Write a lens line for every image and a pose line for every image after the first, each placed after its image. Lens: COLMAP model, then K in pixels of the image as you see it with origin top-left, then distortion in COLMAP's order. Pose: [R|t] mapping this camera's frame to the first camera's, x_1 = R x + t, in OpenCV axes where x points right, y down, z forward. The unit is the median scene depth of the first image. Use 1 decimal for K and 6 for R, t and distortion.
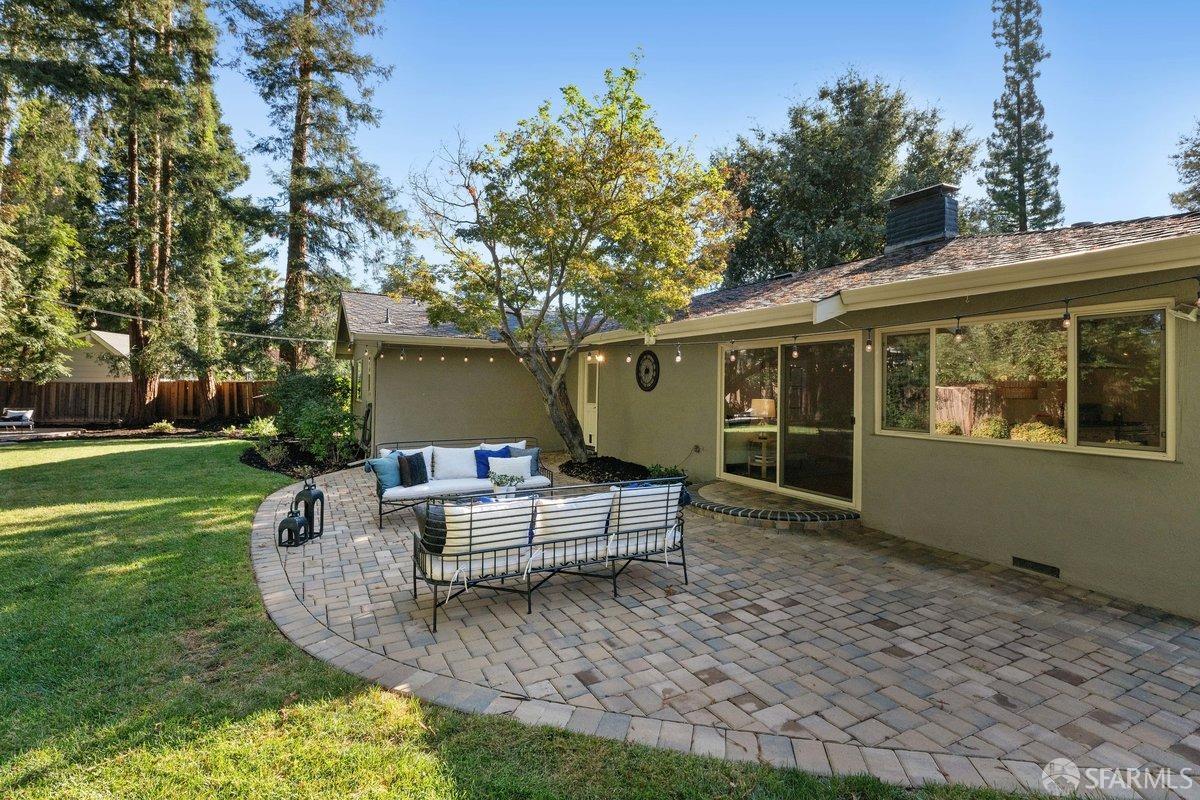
lens RADIAL K [[559.0, 0, 600.2], [0, 559.0, 388.7], [0, 0, 1]] dist [-0.004323, -0.000051]
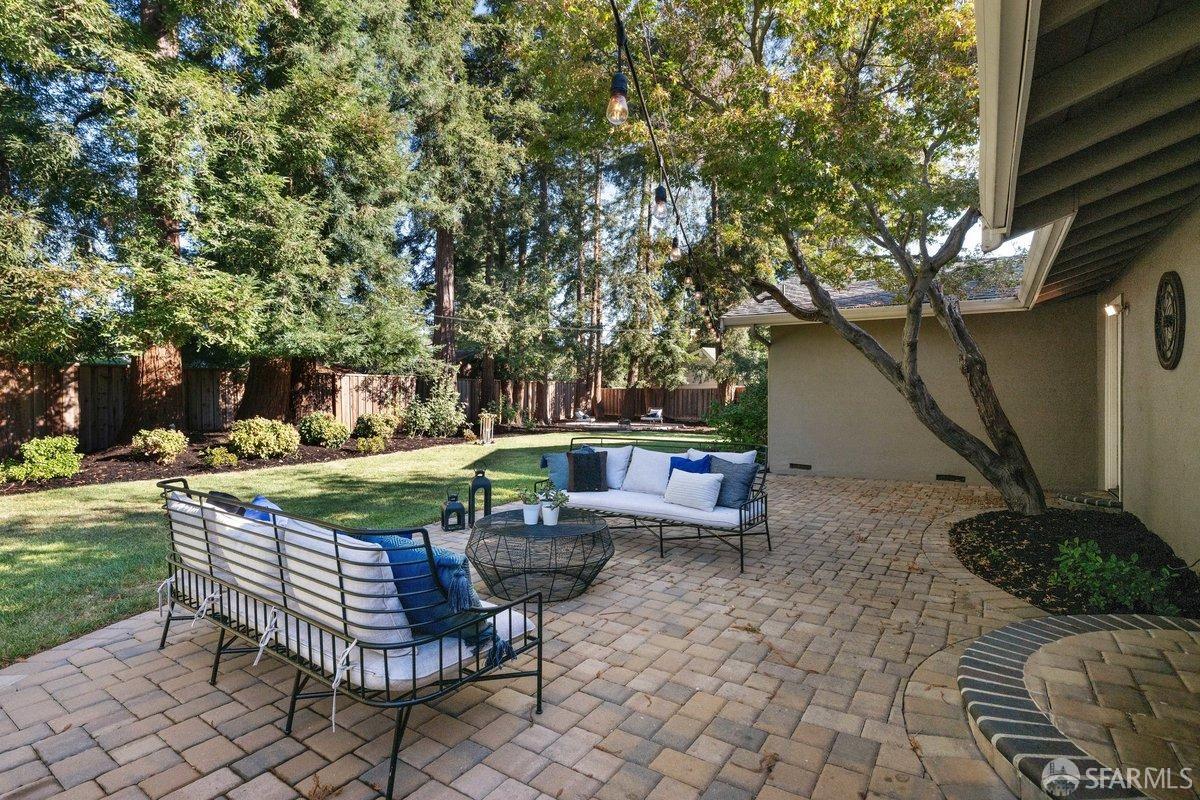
lens RADIAL K [[569.9, 0, 599.2], [0, 569.9, 397.8], [0, 0, 1]] dist [-0.000055, 0.000040]
pose [[0.456598, -0.001161, -0.889672, 0.137720], [-0.000599, 0.999999, -0.001612, 0.011953], [0.889673, 0.001269, 0.456597, 0.219594]]
